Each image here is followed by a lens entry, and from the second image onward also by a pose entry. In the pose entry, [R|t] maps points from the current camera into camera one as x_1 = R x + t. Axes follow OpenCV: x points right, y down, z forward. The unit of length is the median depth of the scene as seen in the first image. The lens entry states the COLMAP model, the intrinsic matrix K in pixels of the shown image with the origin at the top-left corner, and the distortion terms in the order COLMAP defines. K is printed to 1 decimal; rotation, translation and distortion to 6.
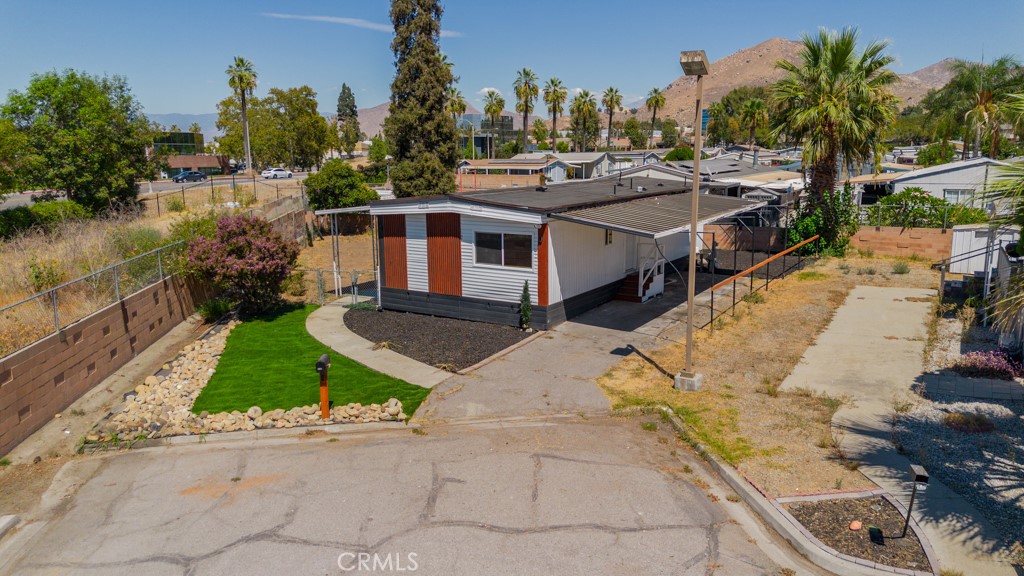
lens RADIAL K [[727.0, 0, 512.0], [0, 727.0, 288.0], [0, 0, 1]] dist [0.055203, -0.029433]
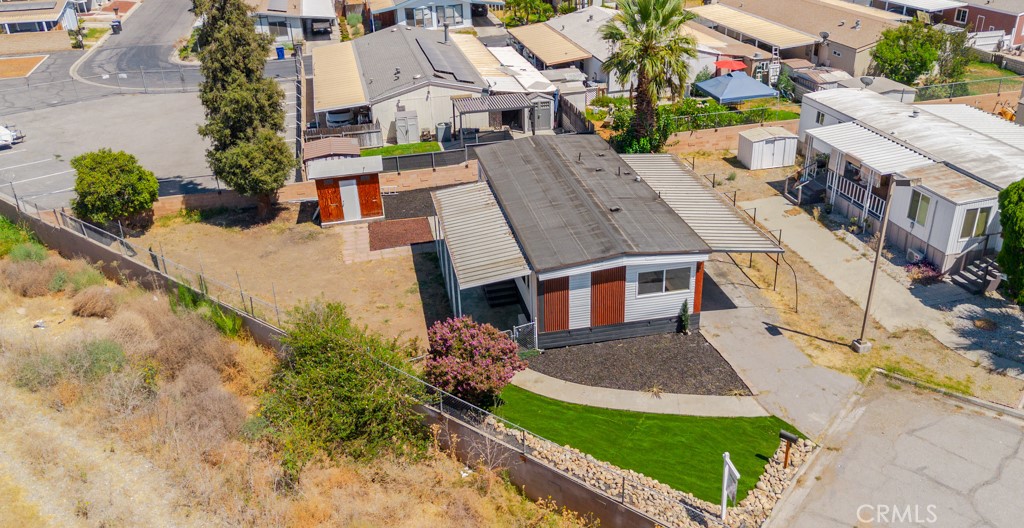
lens RADIAL K [[830.5, 0, 492.5], [0, 830.5, 264.5], [0, 0, 1]] dist [0.053879, -0.007034]
pose [[0.734633, -0.322981, 0.596655, -1.188597], [0.161229, 0.937335, 0.308884, -0.629229], [-0.659029, -0.130718, 0.740671, 0.126998]]
